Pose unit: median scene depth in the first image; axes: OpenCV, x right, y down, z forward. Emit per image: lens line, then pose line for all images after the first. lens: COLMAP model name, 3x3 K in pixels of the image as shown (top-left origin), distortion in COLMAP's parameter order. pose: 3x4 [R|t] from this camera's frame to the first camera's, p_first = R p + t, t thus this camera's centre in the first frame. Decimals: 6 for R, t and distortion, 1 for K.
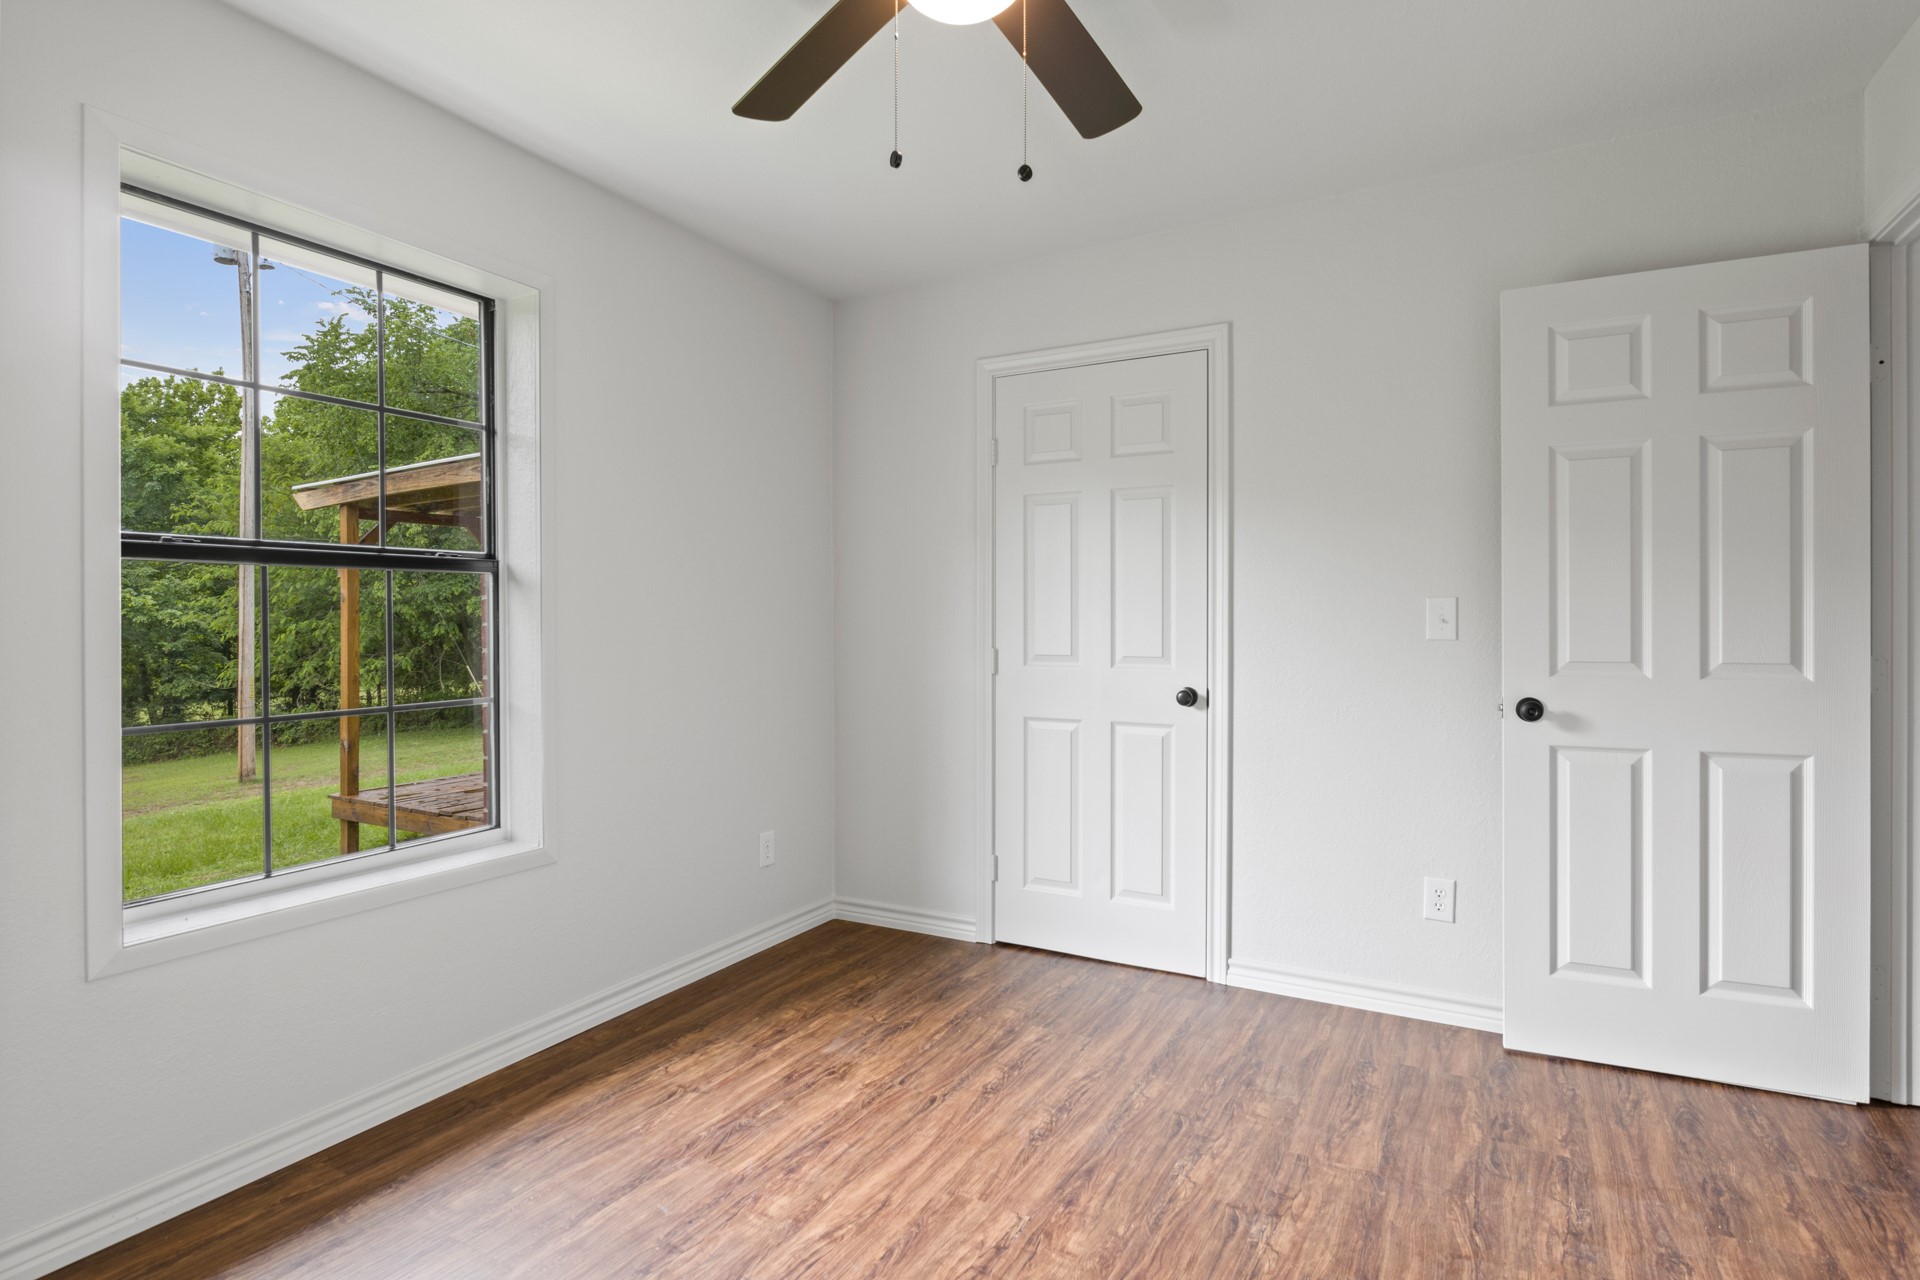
lens RADIAL K [[964.9, 0, 946.1], [0, 964.9, 644.2], [0, 0, 1]] dist [-0.005027, -0.002792]
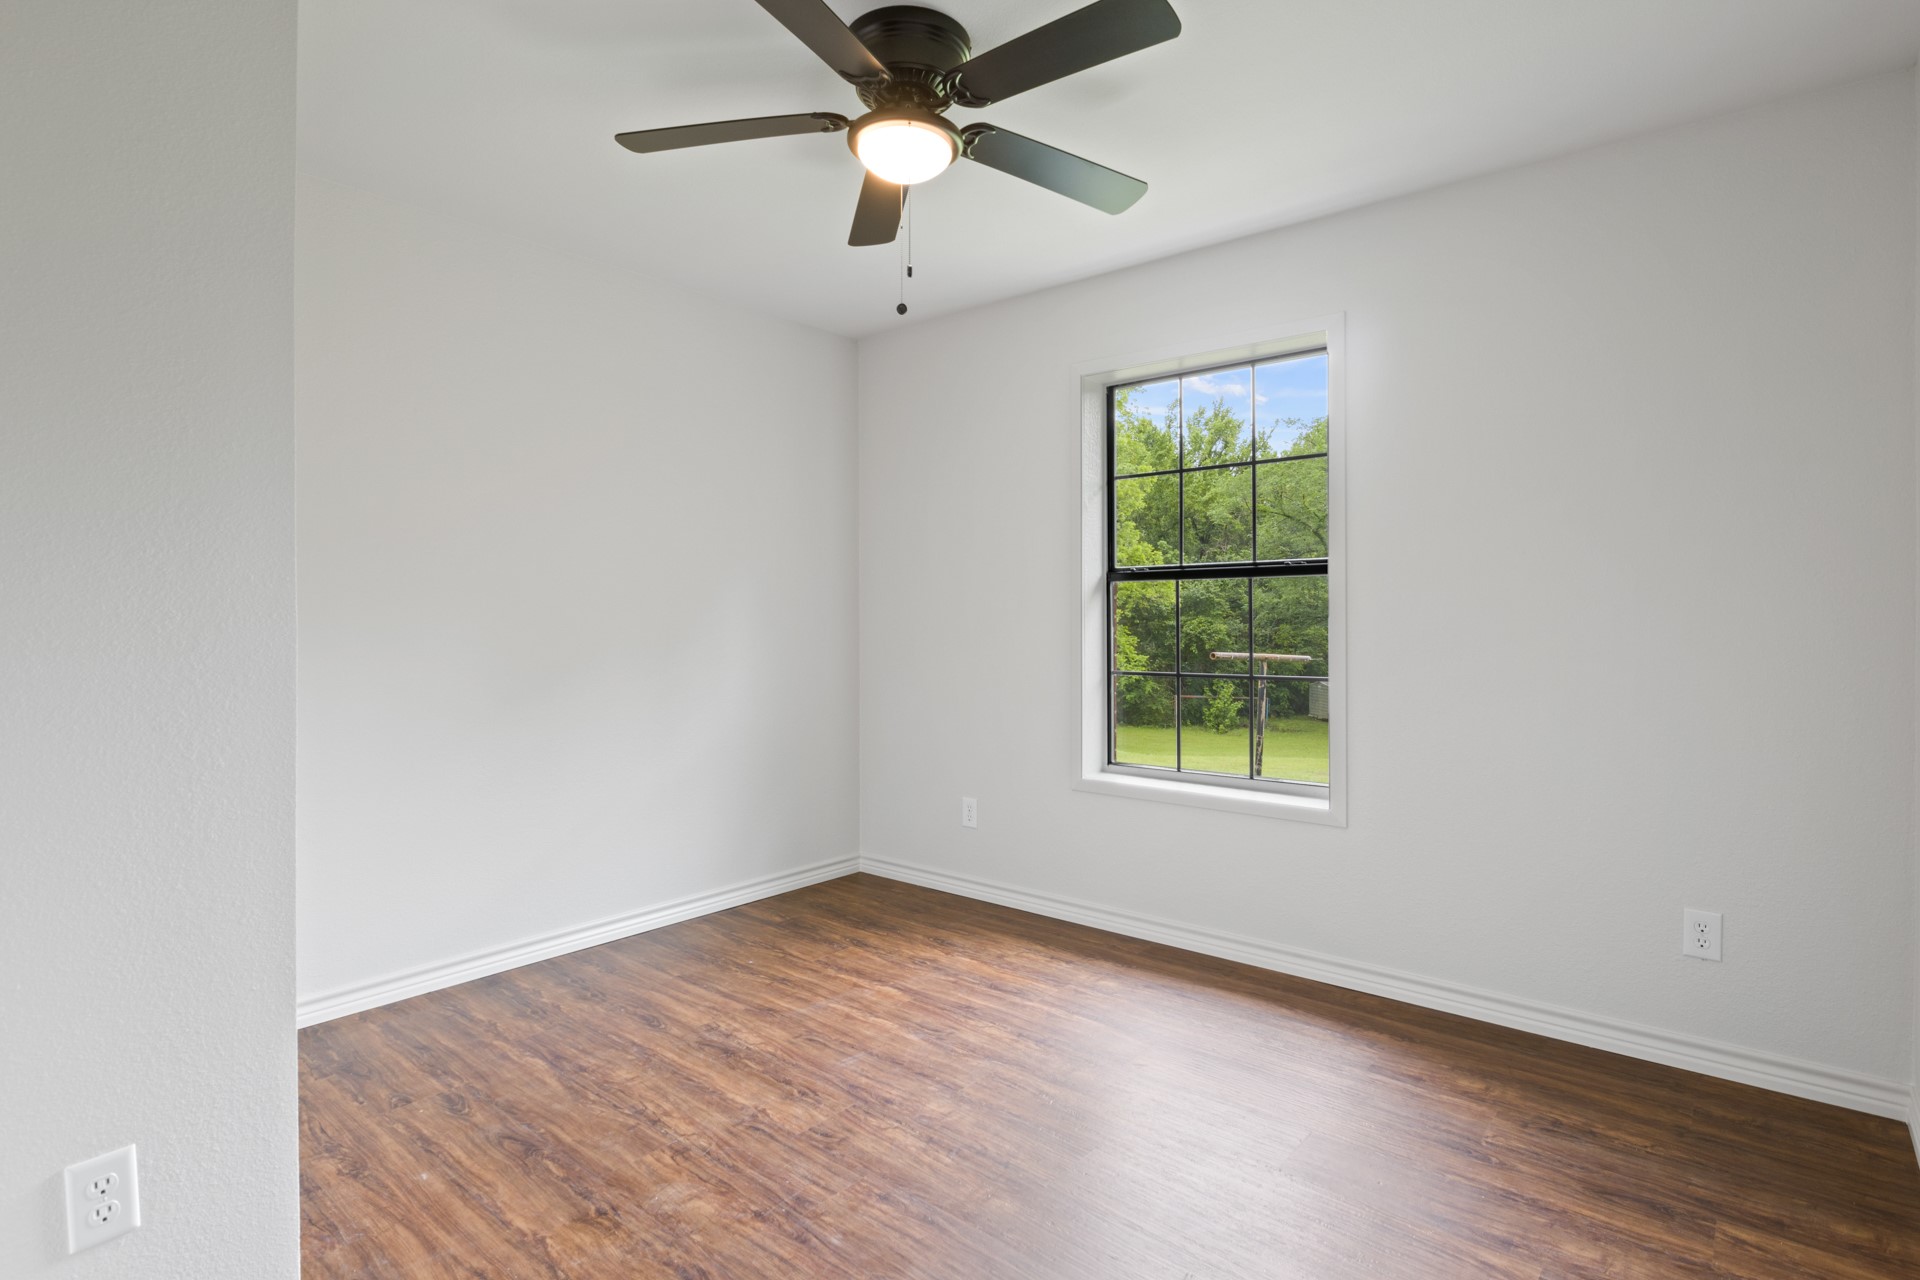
lens RADIAL K [[964.9, 0, 952.1], [0, 964.9, 636.1], [0, 0, 1]] dist [-0.005027, -0.002792]
pose [[-0.231264, 0.013287, -0.972800, 0.693990], [-0.009881, 0.999823, 0.016005, -0.012404], [0.972841, 0.013313, -0.231091, 0.697189]]
